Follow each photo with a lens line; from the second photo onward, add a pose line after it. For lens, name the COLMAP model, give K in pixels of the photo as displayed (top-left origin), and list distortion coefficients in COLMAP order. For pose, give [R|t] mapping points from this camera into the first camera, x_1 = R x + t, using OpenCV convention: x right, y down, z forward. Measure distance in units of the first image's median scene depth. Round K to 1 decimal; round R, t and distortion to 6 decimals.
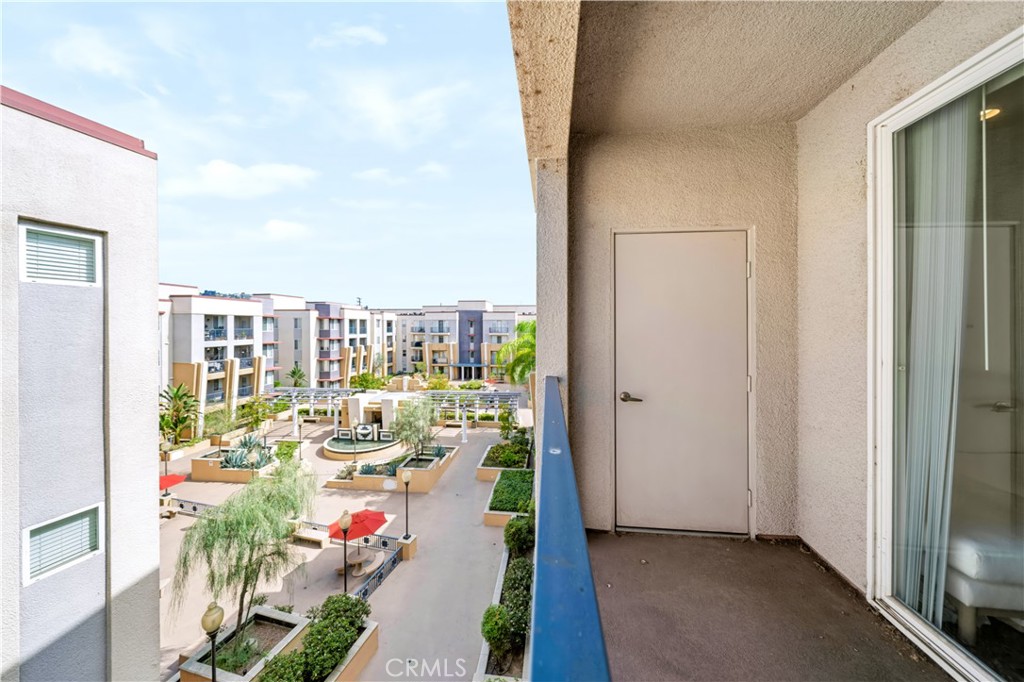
lens RADIAL K [[348.7, 0, 490.5], [0, 348.7, 331.3], [0, 0, 1]] dist [-0.002295, 0.000203]
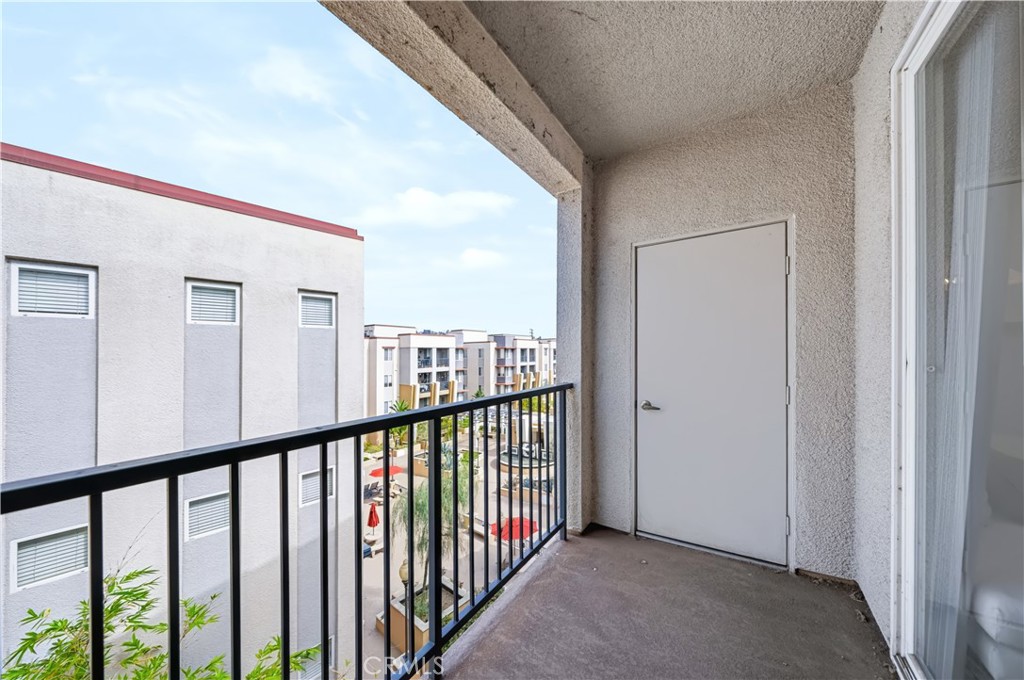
lens RADIAL K [[348.7, 0, 513.4], [0, 348.7, 357.3], [0, 0, 1]] dist [-0.002295, 0.000203]
pose [[0.897712, -0.016511, -0.440272, 0.448975], [0.011995, 0.999843, -0.013039, 0.051720], [0.440419, 0.006424, 0.897770, -0.081676]]
